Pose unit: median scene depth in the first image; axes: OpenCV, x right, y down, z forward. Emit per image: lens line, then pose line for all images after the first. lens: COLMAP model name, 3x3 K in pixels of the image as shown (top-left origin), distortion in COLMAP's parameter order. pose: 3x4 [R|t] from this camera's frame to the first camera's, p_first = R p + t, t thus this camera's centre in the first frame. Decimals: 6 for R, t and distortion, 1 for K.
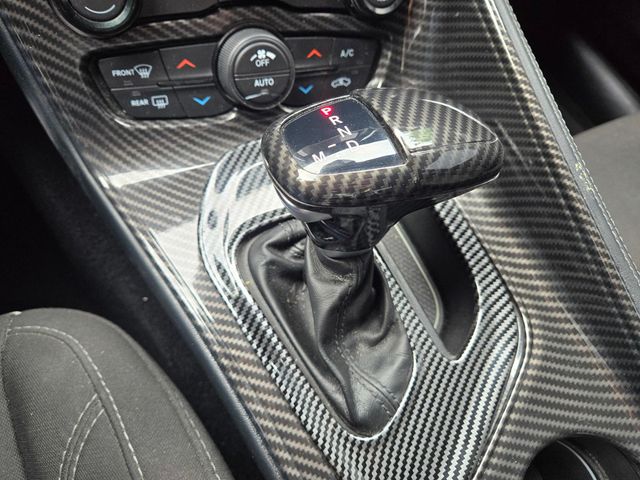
lens RADIAL K [[440.2, 0, 320.0], [0, 440.2, 240.0], [0, 0, 1]] dist [0.014880, -0.035749]
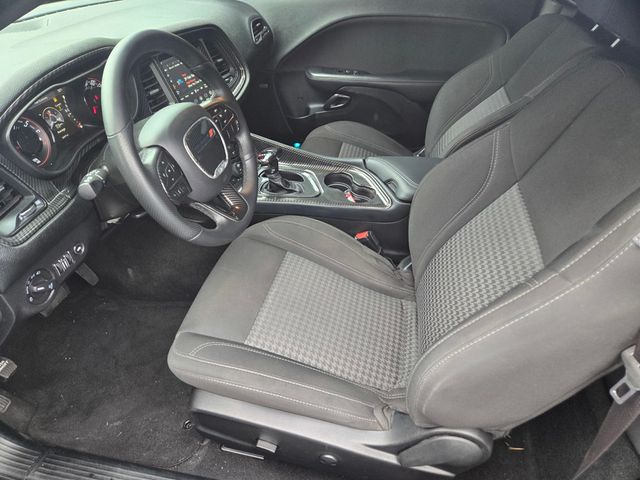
lens RADIAL K [[418.3, 0, 320.0], [0, 418.3, 240.0], [0, 0, 1]] dist [0.010798, -0.003497]
pose [[0.622964, -0.626865, 0.467928, -2.379985], [0.754582, 0.639249, -0.148216, 1.612104], [-0.206211, 0.445423, 0.871249, -3.117939]]
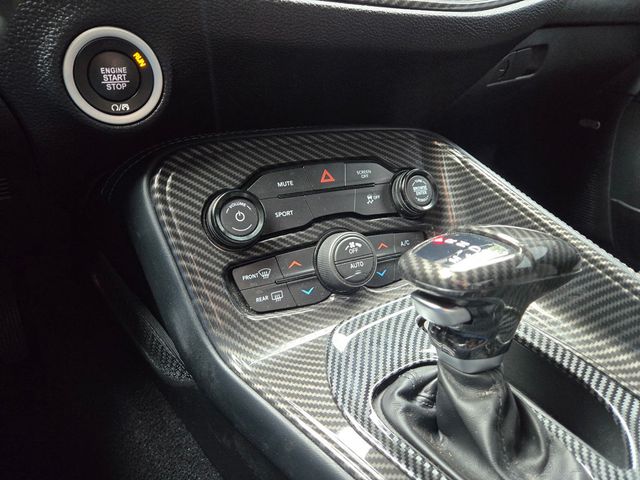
lens RADIAL K [[429.6, 0, 323.3], [0, 429.6, 245.4], [0, 0, 1]] dist [0.029491, -0.028903]
pose [[0.978069, -0.196307, 0.069602, -0.298034], [0.201745, 0.809863, -0.550836, 0.257570], [0.051765, 0.552798, 0.831706, -0.060227]]
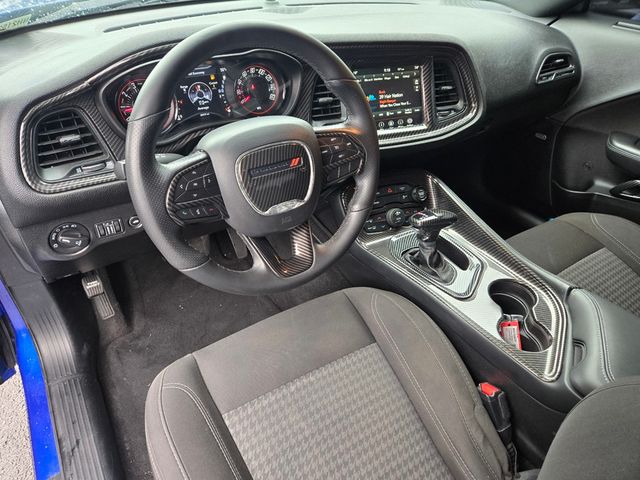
lens RADIAL K [[421.9, 0, 333.1], [0, 421.9, 231.0], [0, 0, 1]] dist [0.025009, -0.004459]
pose [[0.982581, -0.182317, -0.035998, -0.612086], [0.141653, 0.860165, -0.489949, 1.595849], [0.120290, 0.476315, 0.871008, -2.467842]]
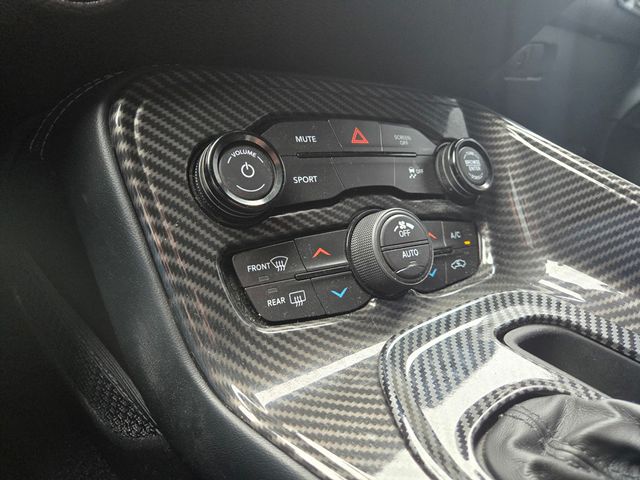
lens RADIAL K [[440.2, 0, 320.0], [0, 440.2, 240.0], [0, 0, 1]] dist [0.014880, -0.035749]
pose [[0.965043, -0.185530, 0.185125, -0.460169], [0.261373, 0.733581, -0.627330, 0.125425], [-0.019416, 0.653787, 0.756430, 0.326790]]
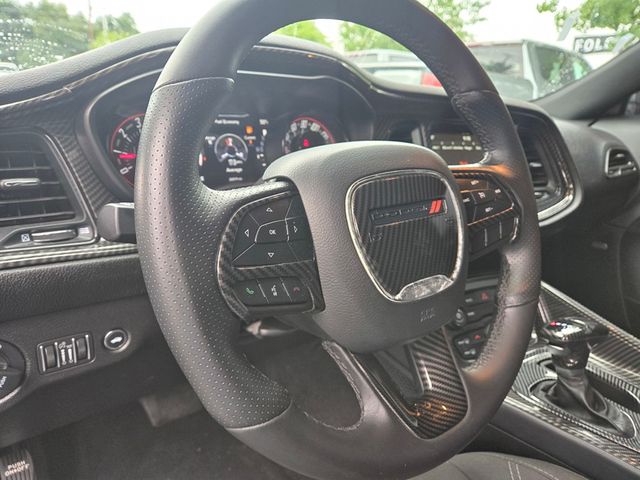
lens RADIAL K [[429.6, 0, 323.3], [0, 429.6, 245.4], [0, 0, 1]] dist [0.029491, -0.028903]
pose [[0.975281, -0.204218, 0.084393, -1.367497], [0.201171, 0.662580, -0.721469, 0.994041], [0.091420, 0.720612, 0.687284, -1.392117]]
